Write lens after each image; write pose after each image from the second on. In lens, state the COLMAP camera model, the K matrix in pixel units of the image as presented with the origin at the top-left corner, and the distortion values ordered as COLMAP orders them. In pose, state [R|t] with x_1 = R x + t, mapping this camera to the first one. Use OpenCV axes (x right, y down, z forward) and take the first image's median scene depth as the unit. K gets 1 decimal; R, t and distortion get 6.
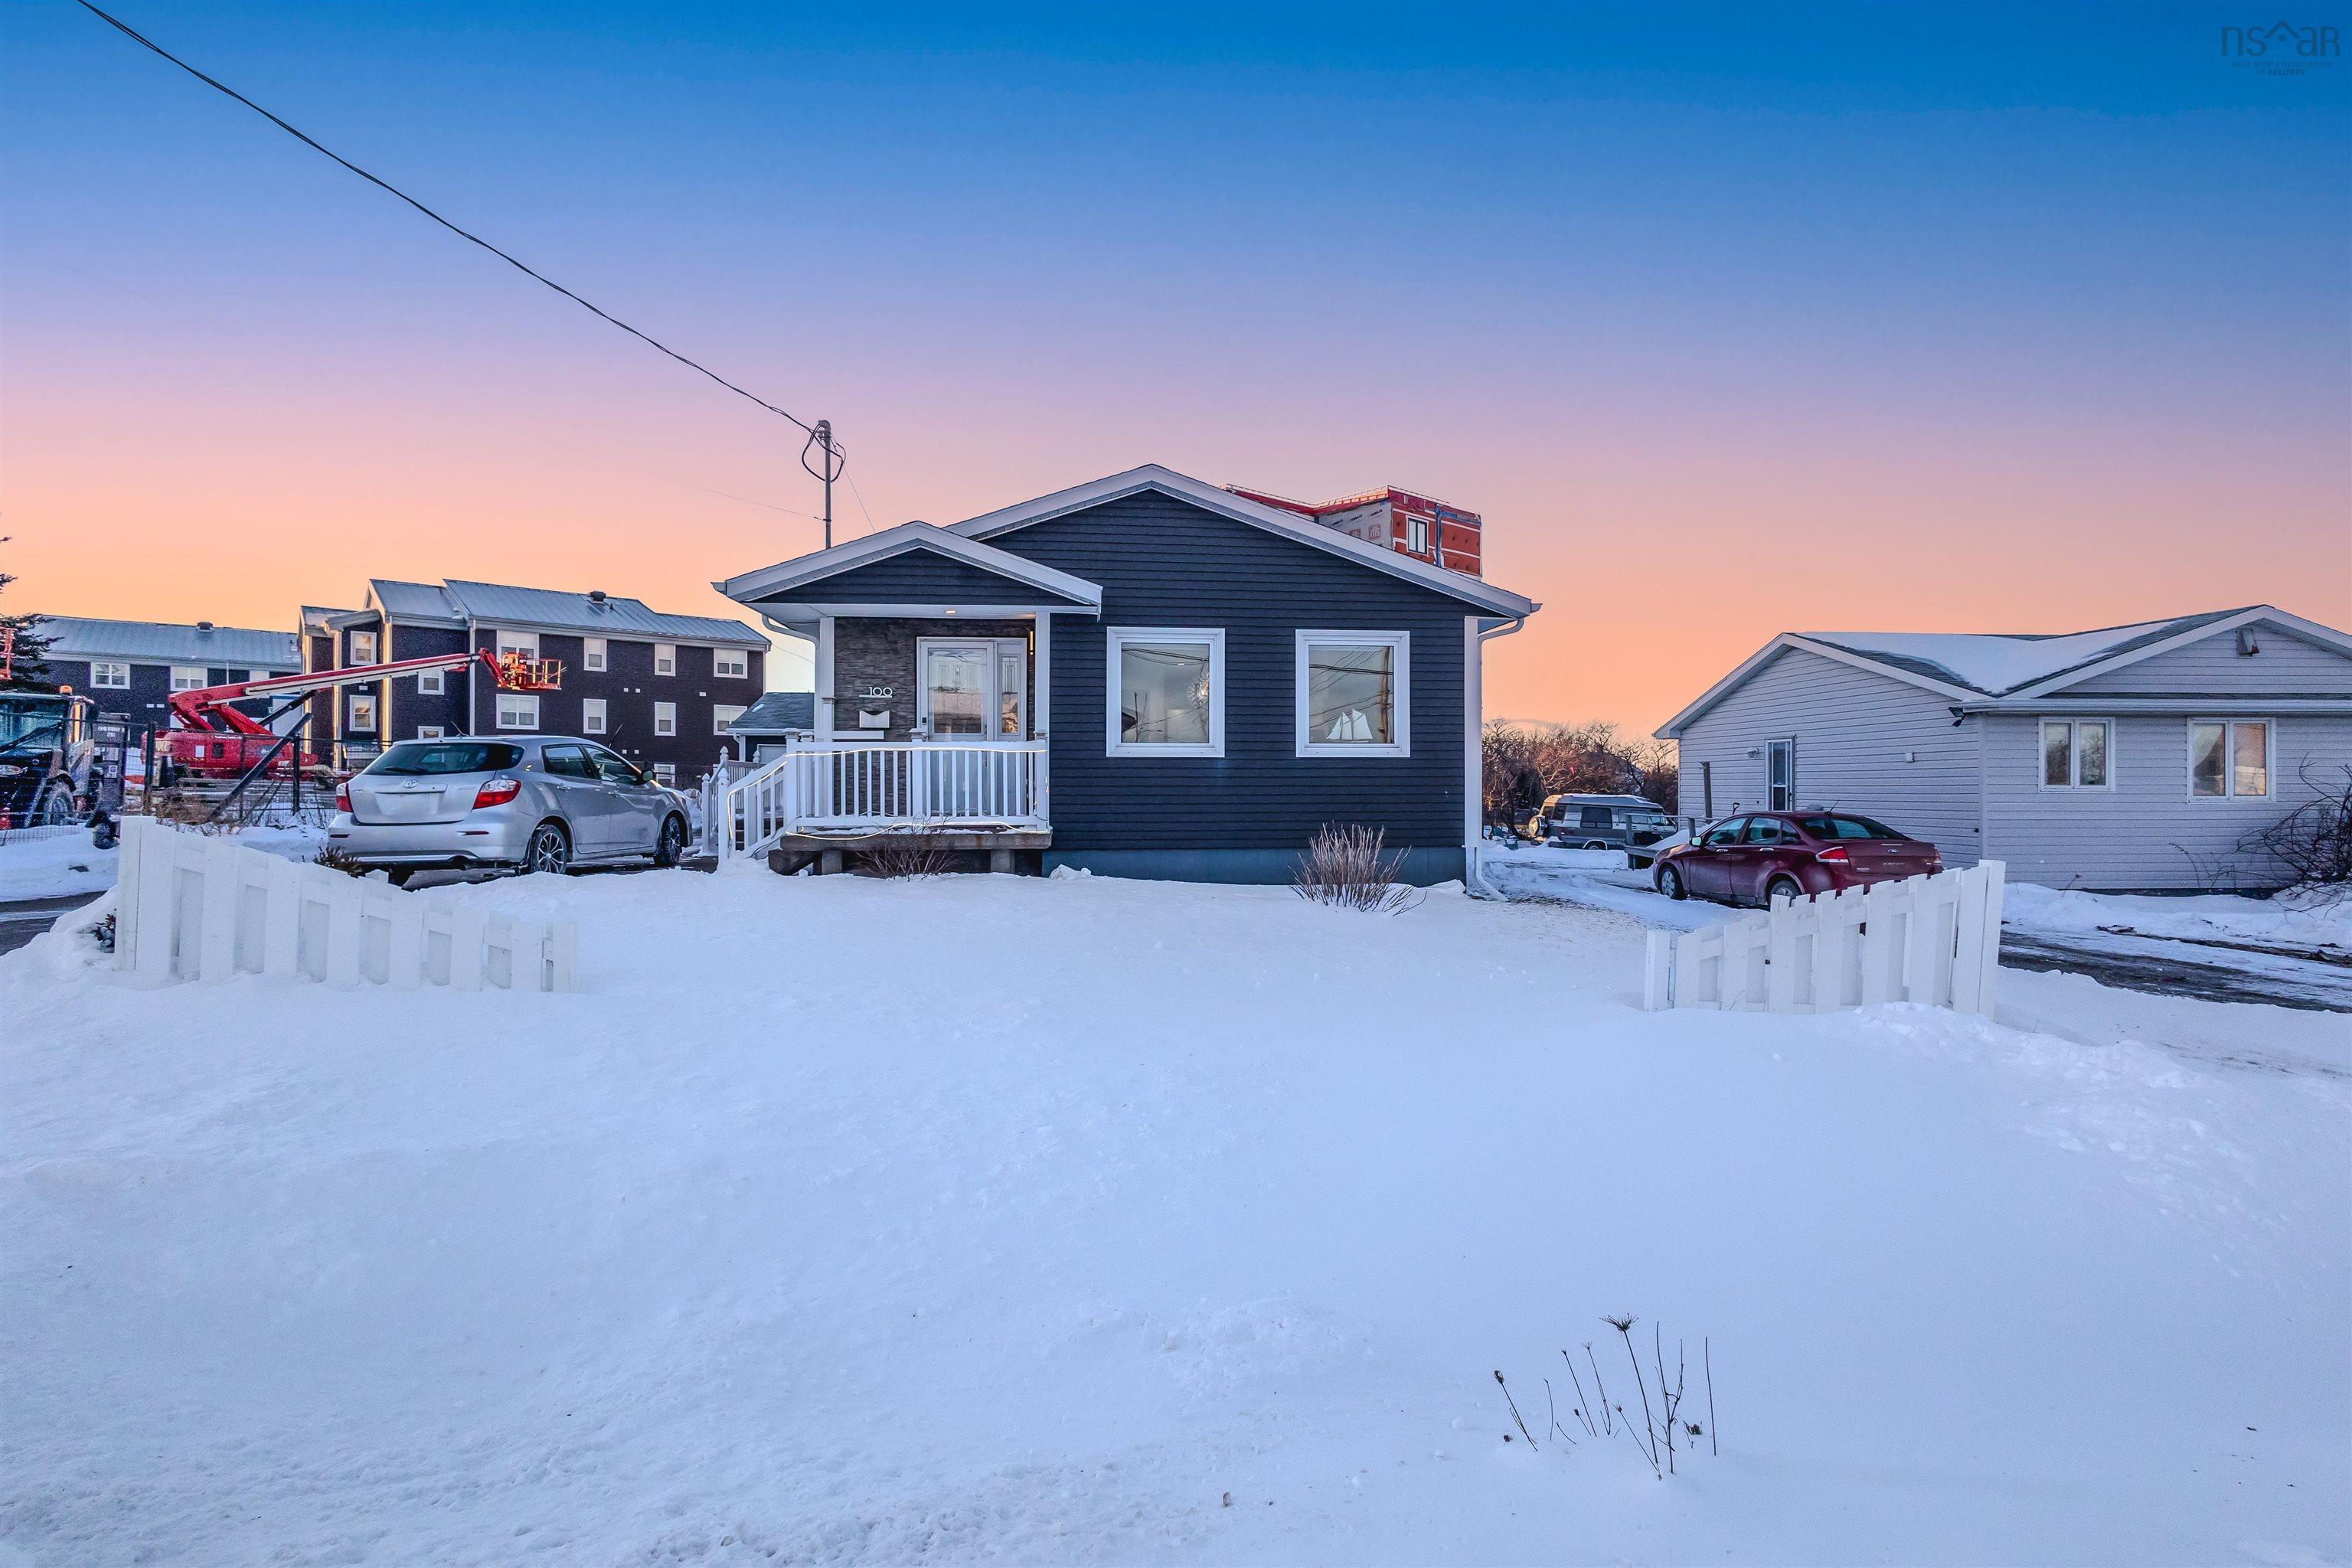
lens RADIAL K [[1106.3, 0, 1177.6], [0, 1106.3, 776.8], [0, 0, 1]] dist [0.013585, -0.004339]
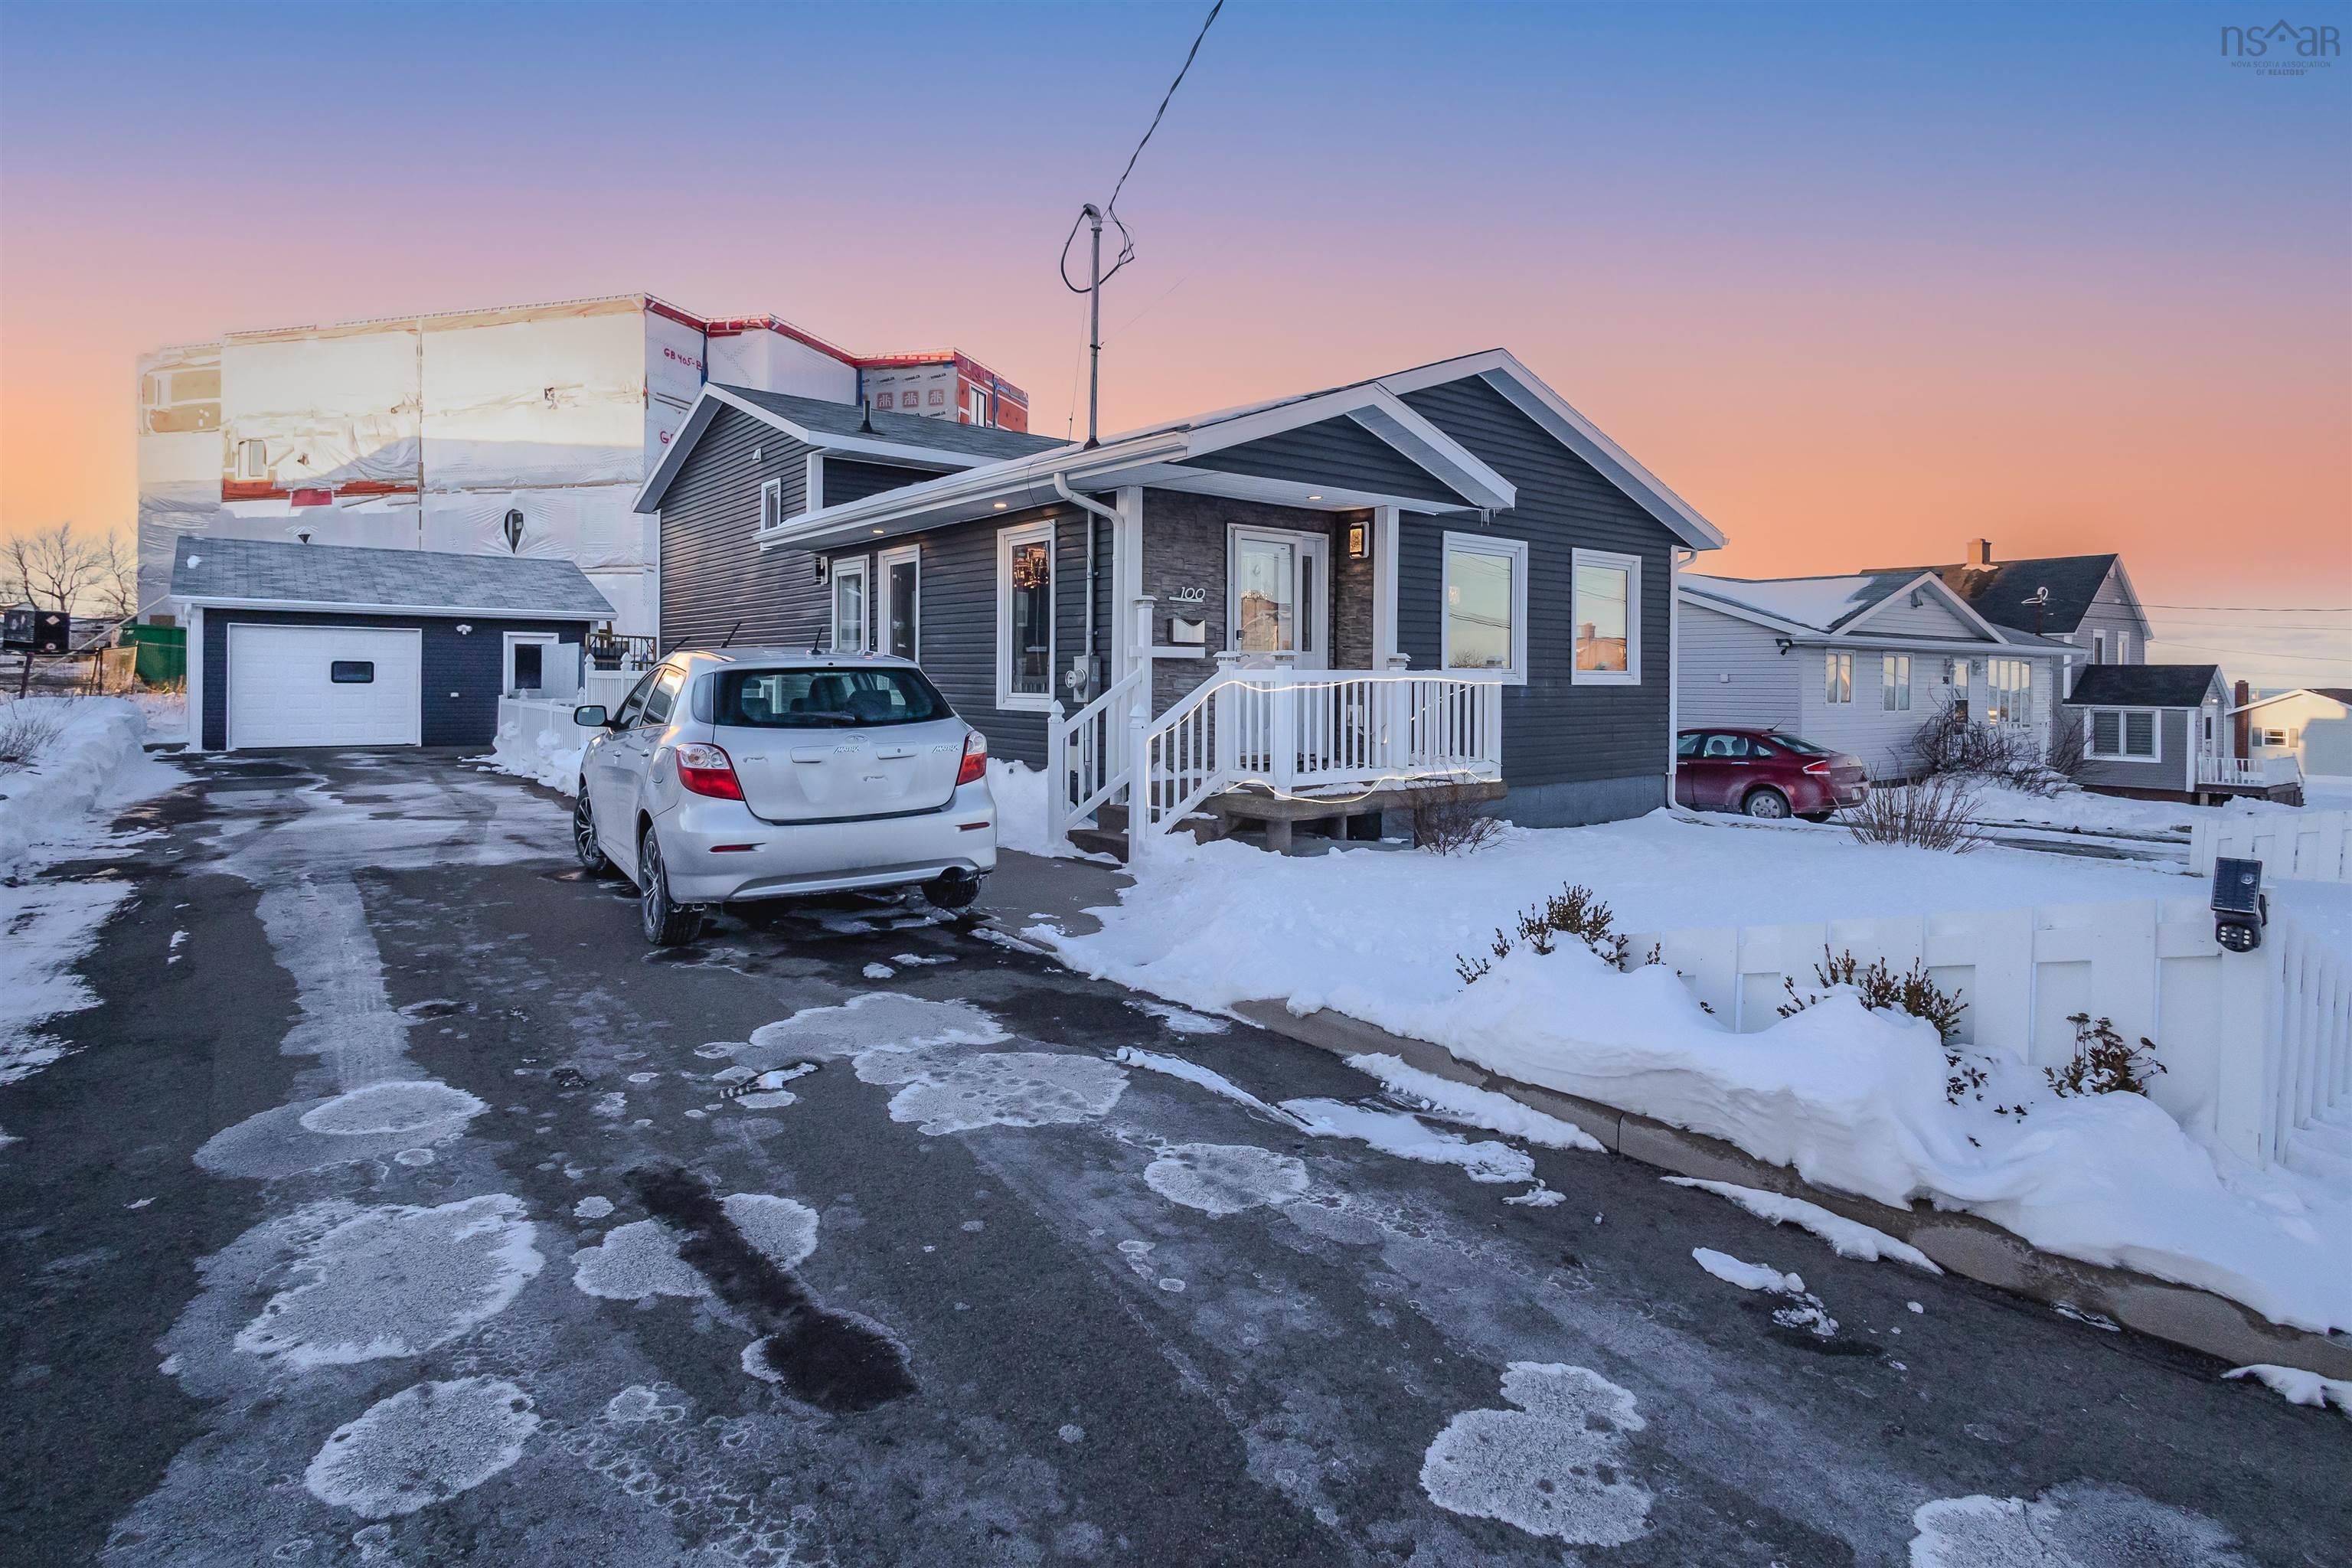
lens RADIAL K [[1197.4, 0, 1197.1], [0, 1197.4, 673.0], [0, 0, 1]] dist [0.001659, -0.000433]
pose [[0.837233, 0.010024, 0.546754, -0.701344], [-0.014268, 0.999892, 0.003517, -0.026766], [-0.546660, -0.010746, 0.837286, 0.327545]]
